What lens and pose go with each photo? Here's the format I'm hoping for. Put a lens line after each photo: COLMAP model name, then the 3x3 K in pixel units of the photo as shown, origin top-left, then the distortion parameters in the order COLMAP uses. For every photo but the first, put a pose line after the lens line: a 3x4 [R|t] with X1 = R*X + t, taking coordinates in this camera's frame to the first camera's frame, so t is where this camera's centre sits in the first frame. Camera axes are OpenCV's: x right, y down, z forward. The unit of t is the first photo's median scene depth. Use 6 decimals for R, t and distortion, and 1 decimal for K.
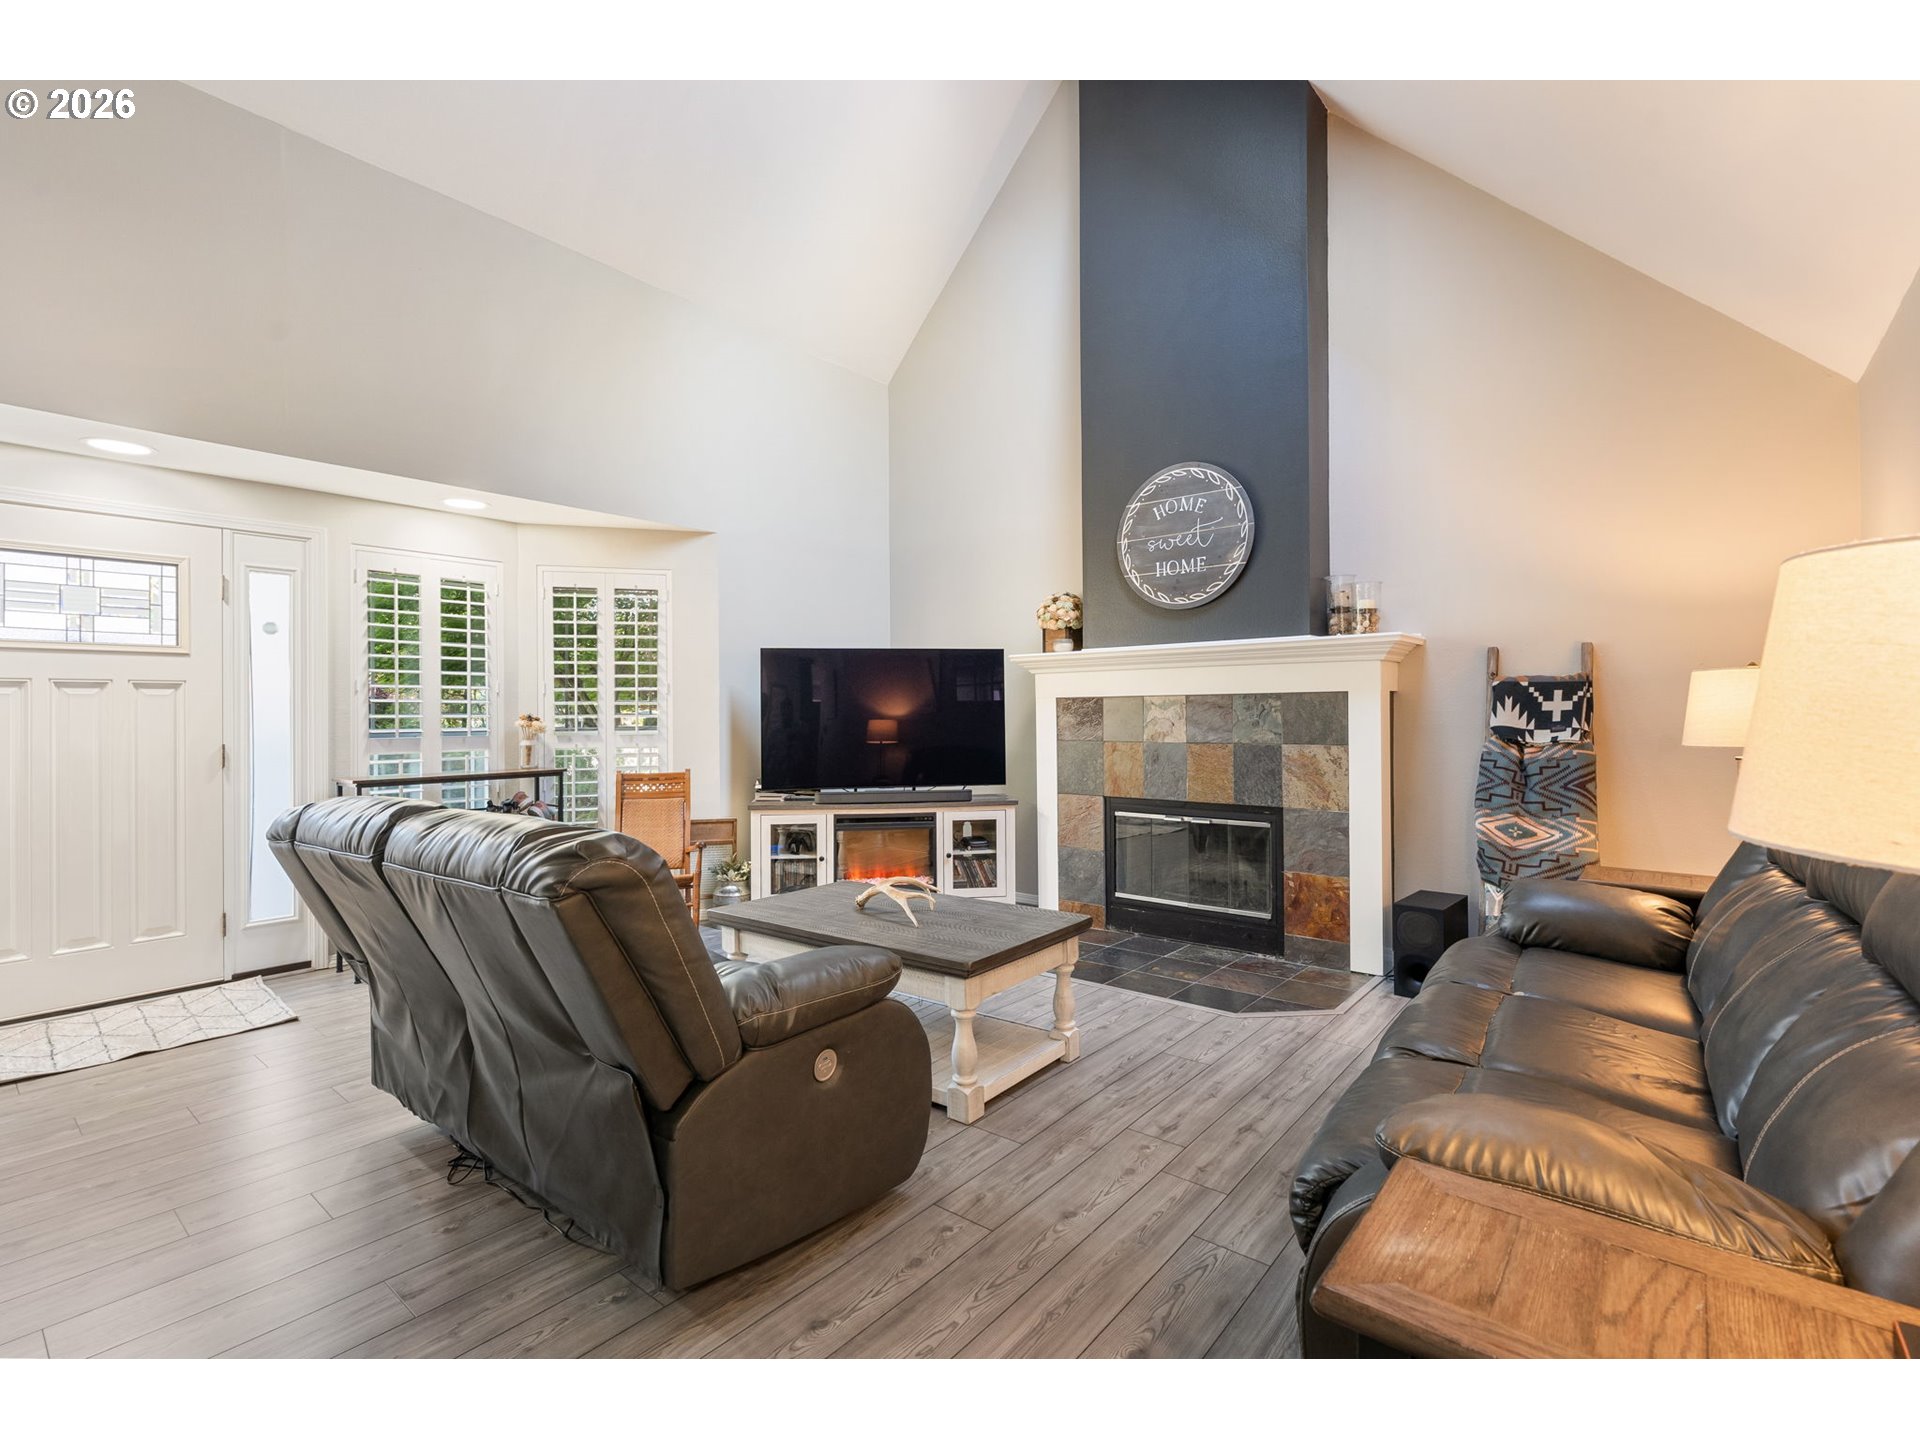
lens RADIAL K [[874.6, 0, 952.0], [0, 874.6, 710.0], [0, 0, 1]] dist [-0.000024, -0.000088]
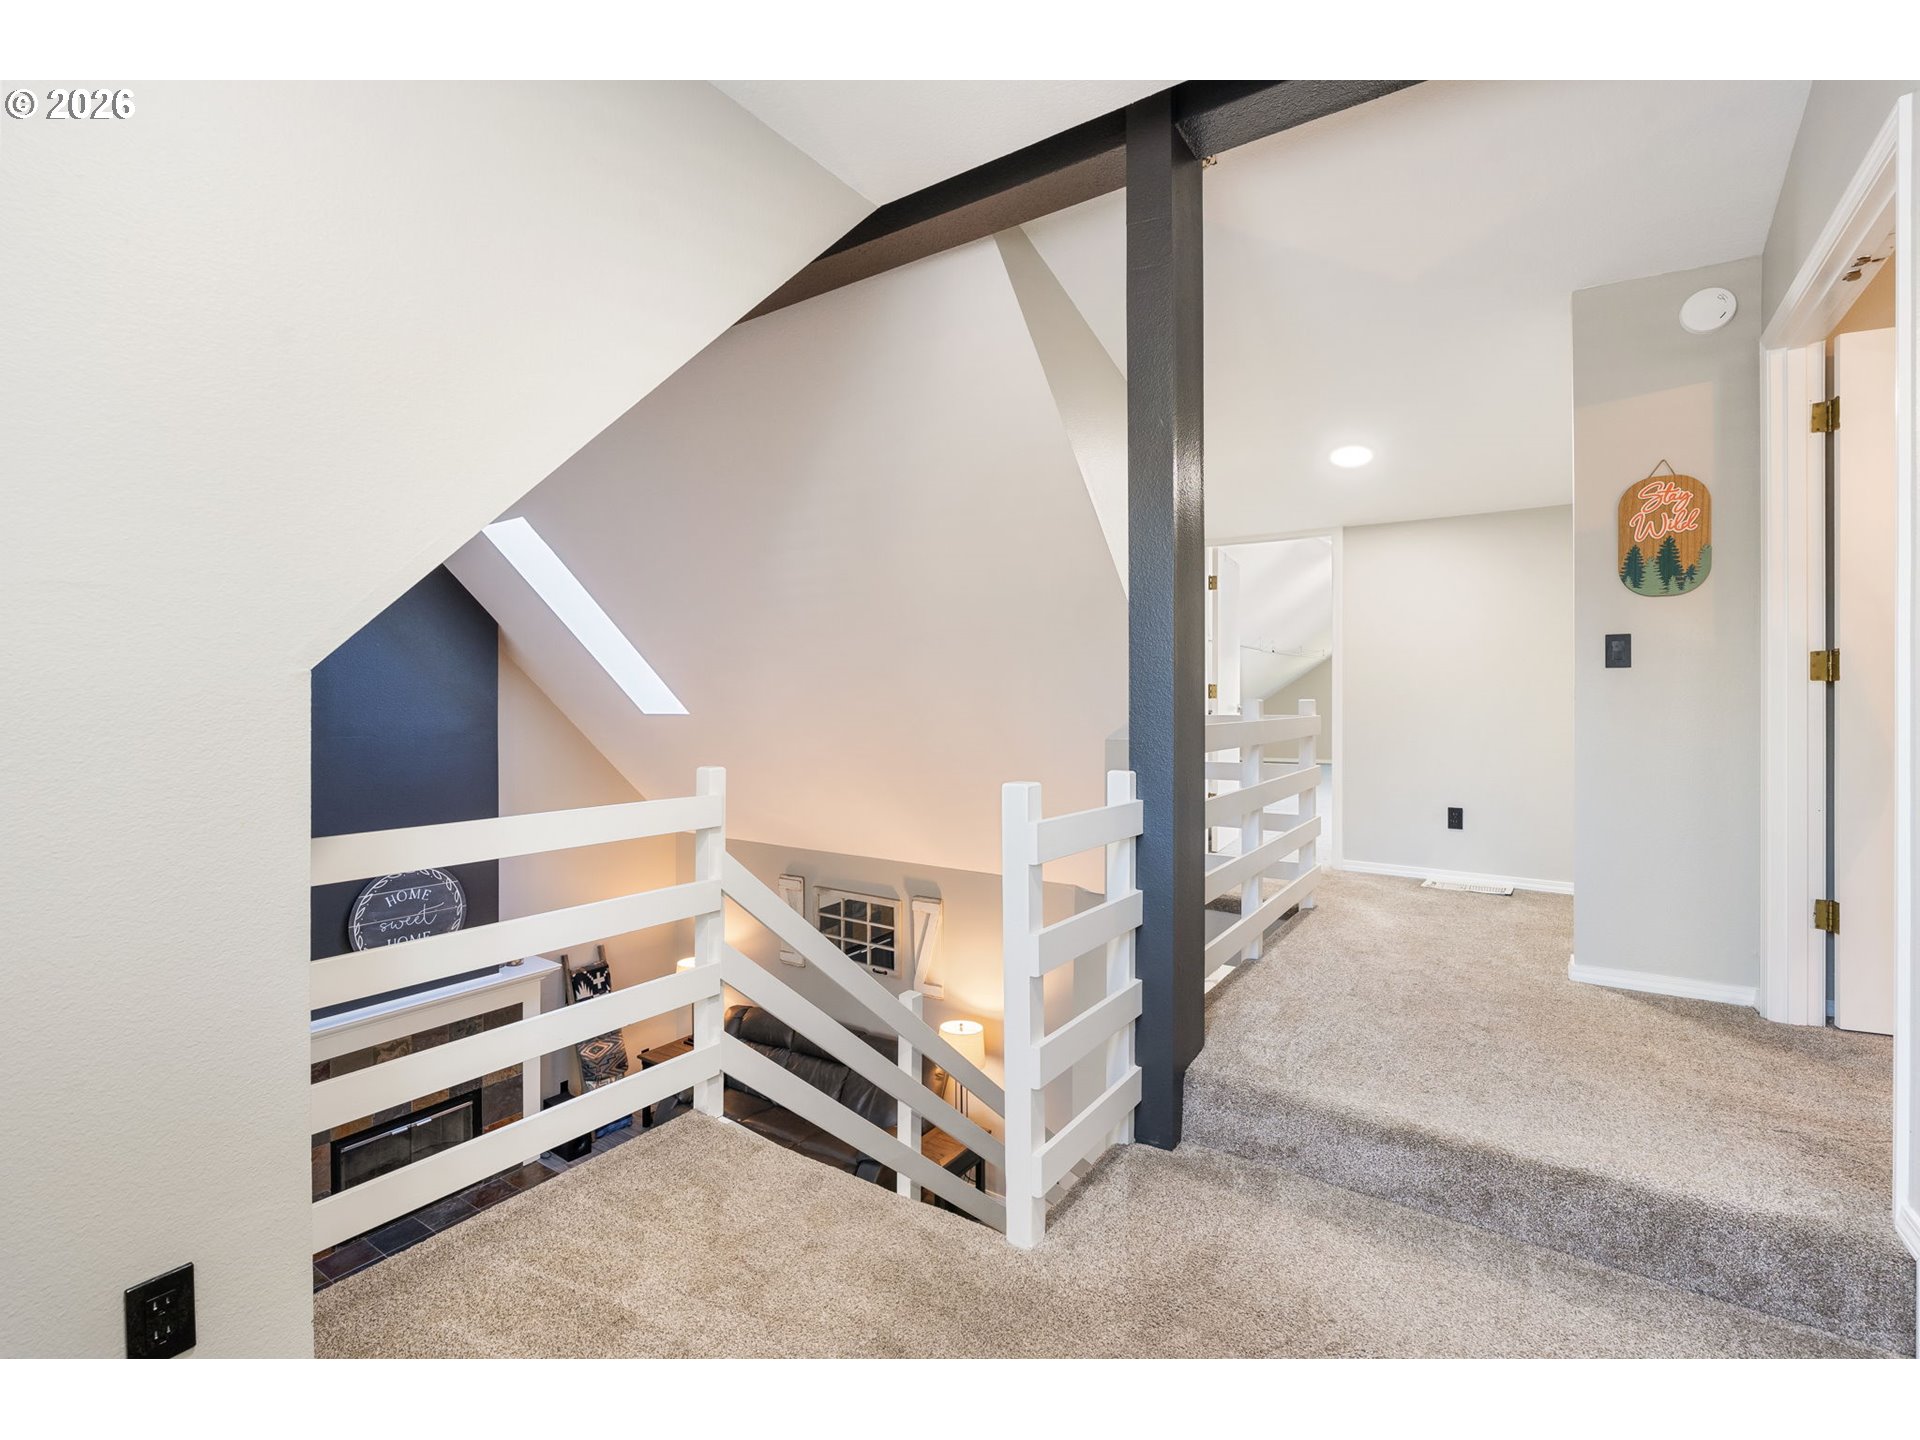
lens RADIAL K [[874.6, 0, 952.0], [0, 874.6, 710.0], [0, 0, 1]] dist [-0.000024, -0.000088]
pose [[-0.096035, -0.006108, 0.995359, -1.137424], [-0.003350, 0.999977, 0.005813, -0.521585], [-0.995372, -0.002776, -0.096054, 0.297354]]
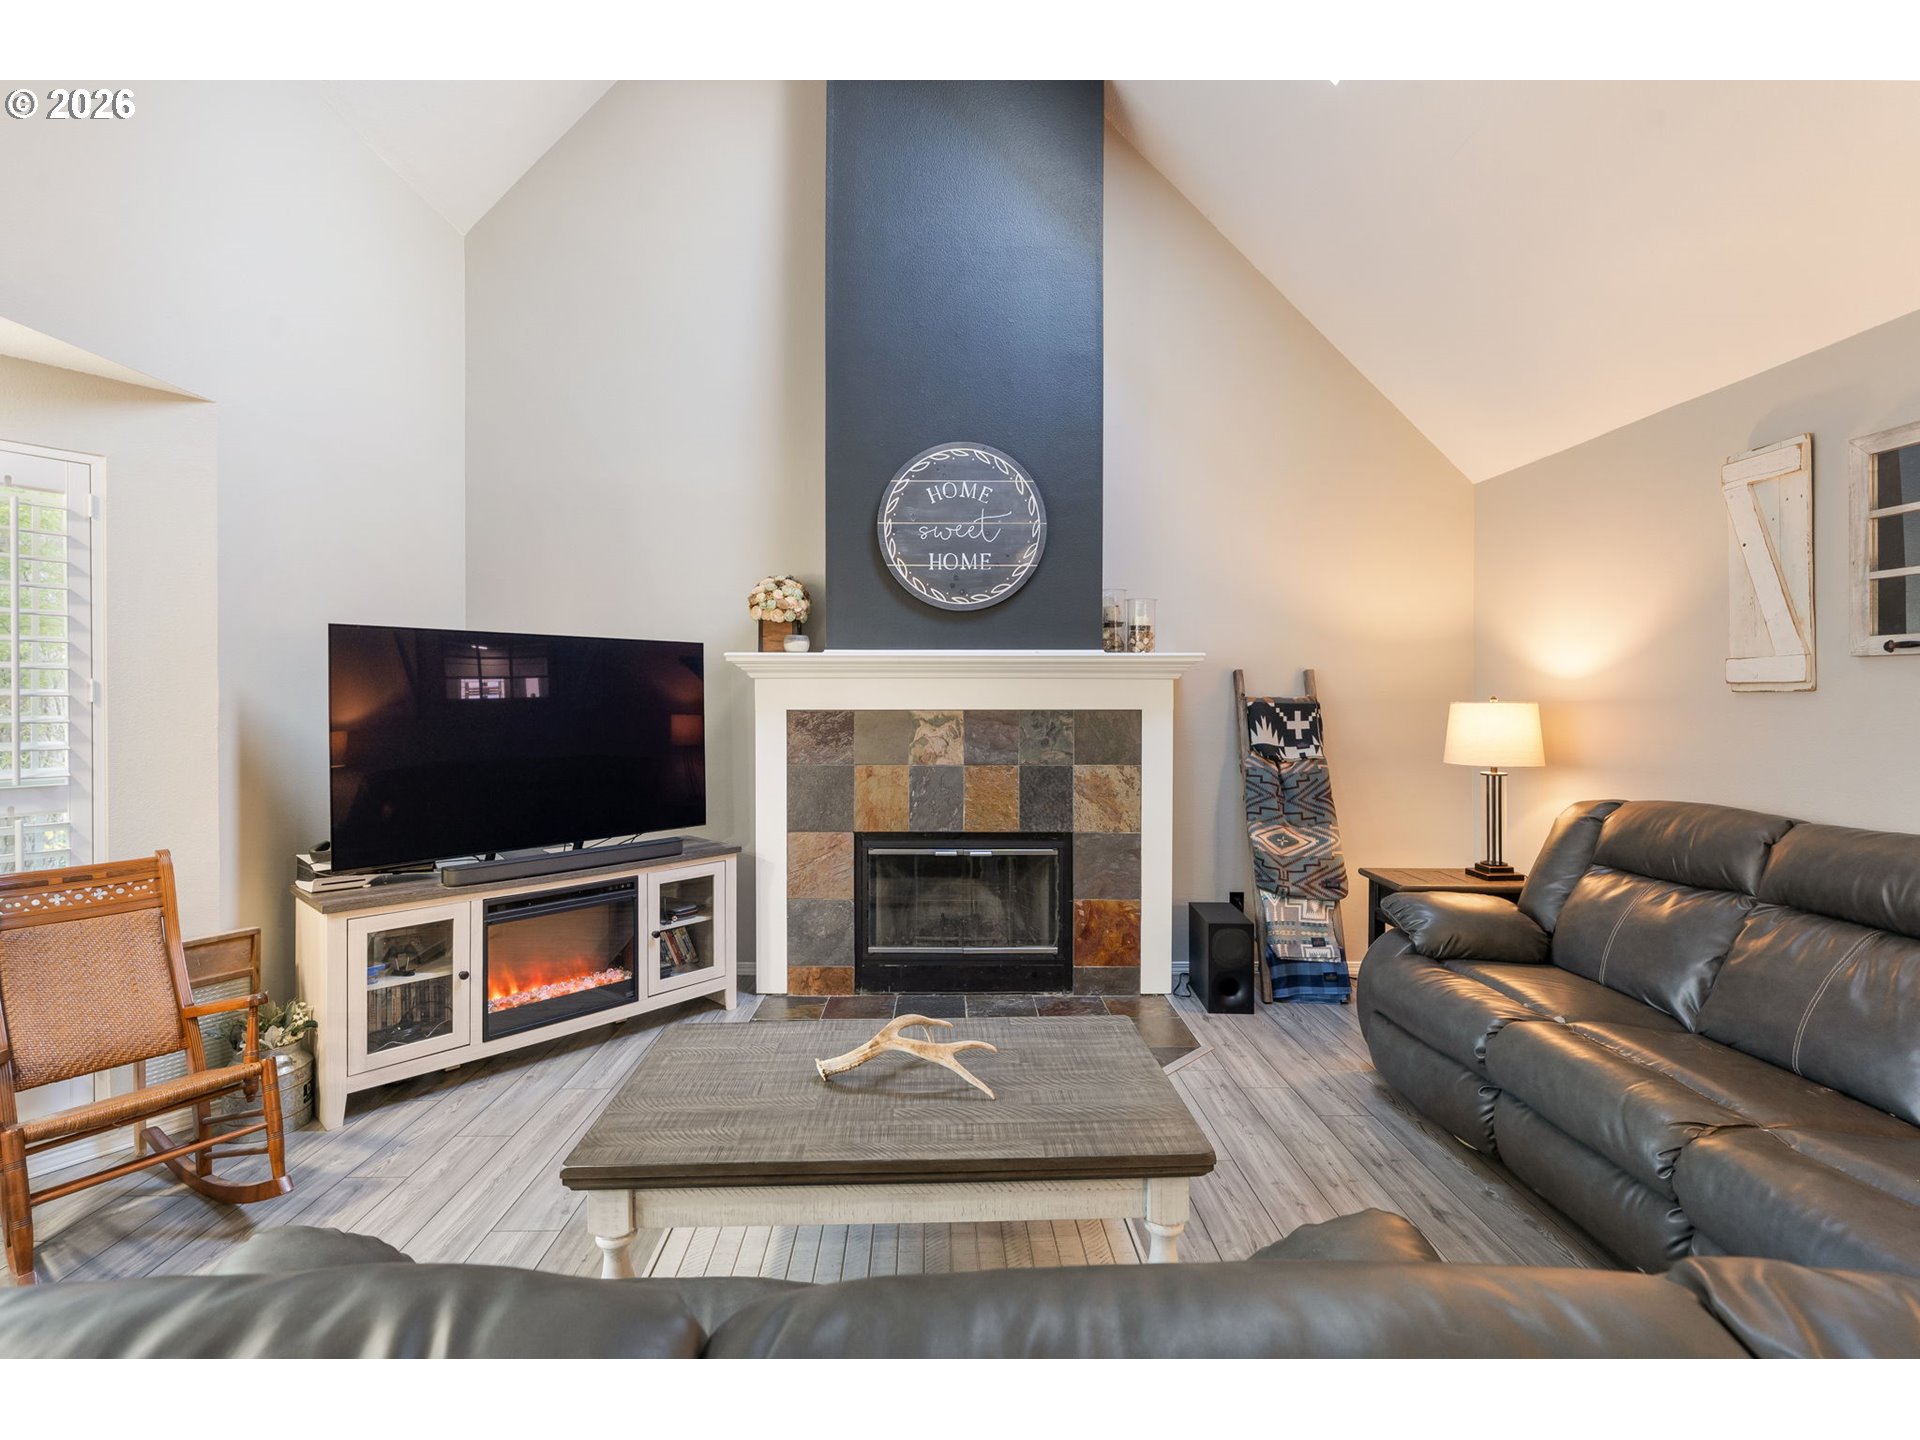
lens RADIAL K [[874.6, 0, 952.0], [0, 874.6, 710.0], [0, 0, 1]] dist [-0.000024, -0.000088]
pose [[0.769292, 0.001118, 0.638896, -0.293117], [-0.007930, 0.999938, 0.007798, -0.023462], [-0.638848, -0.011065, 0.769254, 0.334398]]
